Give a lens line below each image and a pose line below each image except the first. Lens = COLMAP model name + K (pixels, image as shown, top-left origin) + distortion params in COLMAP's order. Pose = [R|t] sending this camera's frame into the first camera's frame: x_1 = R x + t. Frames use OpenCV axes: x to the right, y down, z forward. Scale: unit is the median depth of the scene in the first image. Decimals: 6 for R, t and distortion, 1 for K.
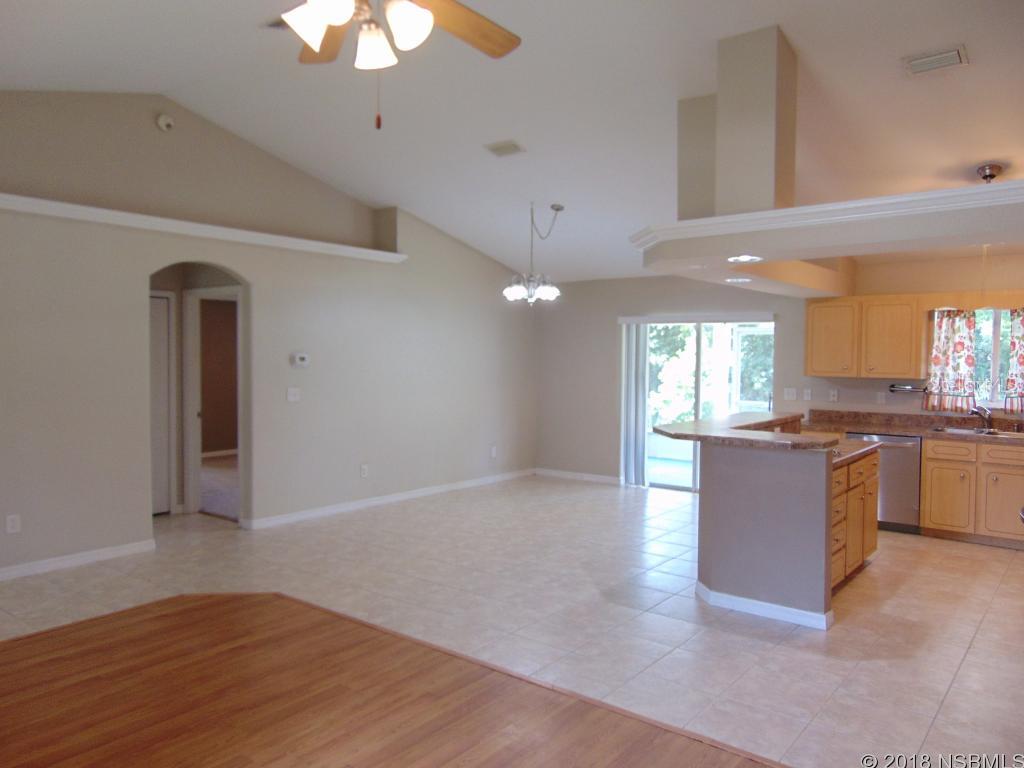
lens RADIAL K [[767.1, 0, 509.5], [0, 767.1, 380.3], [0, 0, 1]] dist [-0.009575, -0.000174]
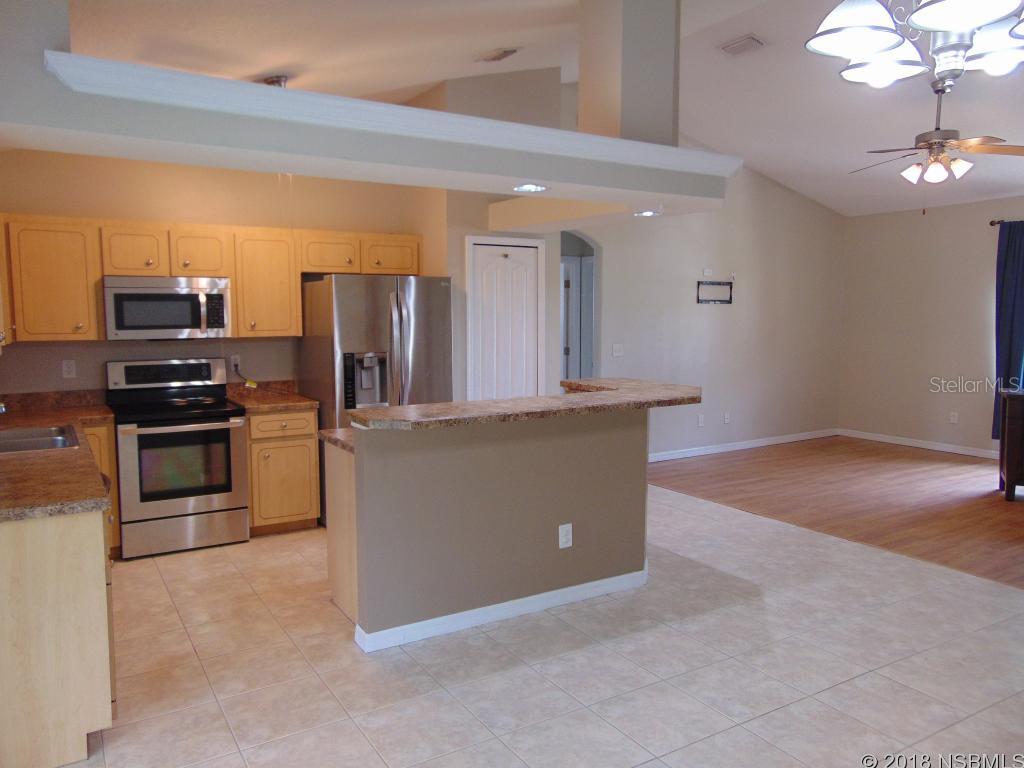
lens RADIAL K [[767.1, 0, 509.5], [0, 767.1, 380.3], [0, 0, 1]] dist [-0.009575, -0.000174]
pose [[-0.937714, -0.036267, 0.345510, 0.070973], [0.010308, 0.991194, 0.132016, -0.045893], [-0.347255, 0.127354, -0.929083, 1.321824]]
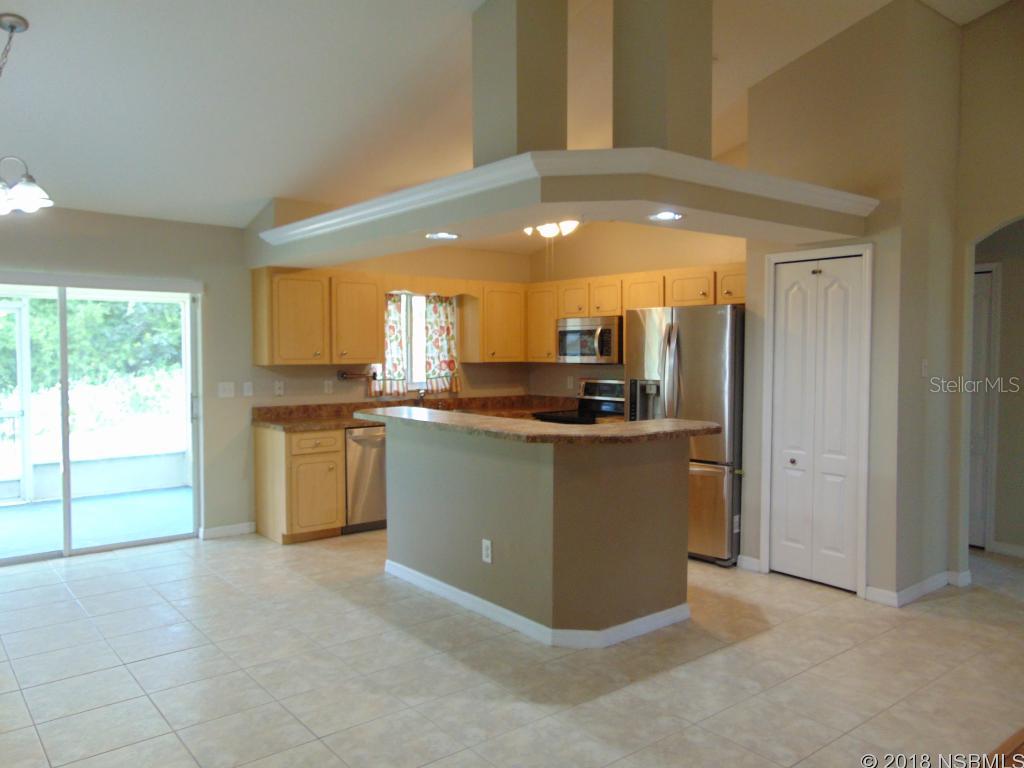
lens RADIAL K [[767.1, 0, 509.5], [0, 767.1, 380.3], [0, 0, 1]] dist [-0.009575, -0.000174]
pose [[0.222814, -0.042968, 0.973914, -0.354642], [0.038294, 0.998643, 0.035298, -0.008731], [-0.974109, 0.029430, 0.224157, 0.628839]]
